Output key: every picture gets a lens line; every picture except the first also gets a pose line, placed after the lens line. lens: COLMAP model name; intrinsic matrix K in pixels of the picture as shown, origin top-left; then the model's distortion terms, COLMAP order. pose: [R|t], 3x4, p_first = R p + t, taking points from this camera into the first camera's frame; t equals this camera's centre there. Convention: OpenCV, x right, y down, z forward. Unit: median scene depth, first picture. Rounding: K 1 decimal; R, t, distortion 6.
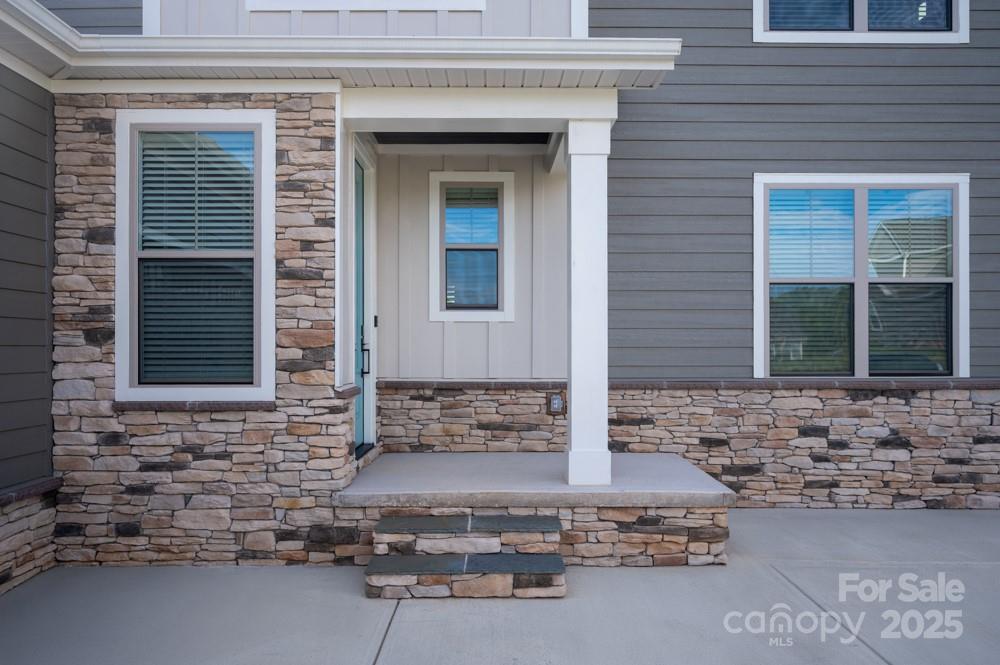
lens RADIAL K [[722.0, 0, 495.3], [0, 722.0, 337.4], [0, 0, 1]] dist [0.001981, -0.012969]
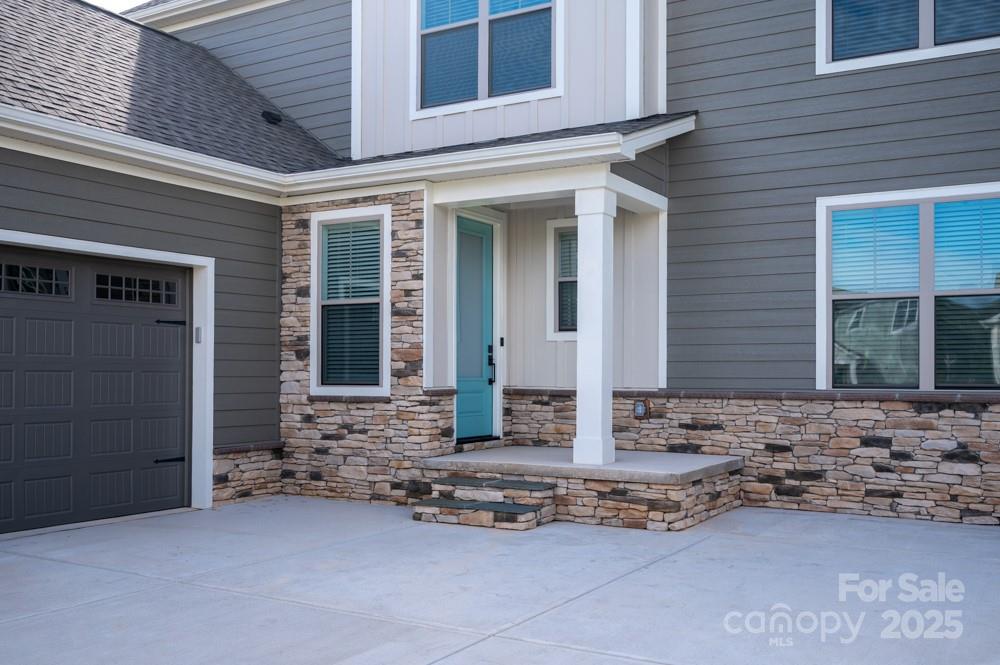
lens RADIAL K [[918.7, 0, 494.9], [0, 918.7, 336.9], [0, 0, 1]] dist [-0.010329, 0.000000]
pose [[0.864651, -0.017400, -0.502071, 0.846943], [0.006512, 0.999704, -0.023433, 0.009671], [0.502330, 0.016992, 0.864509, -0.552682]]
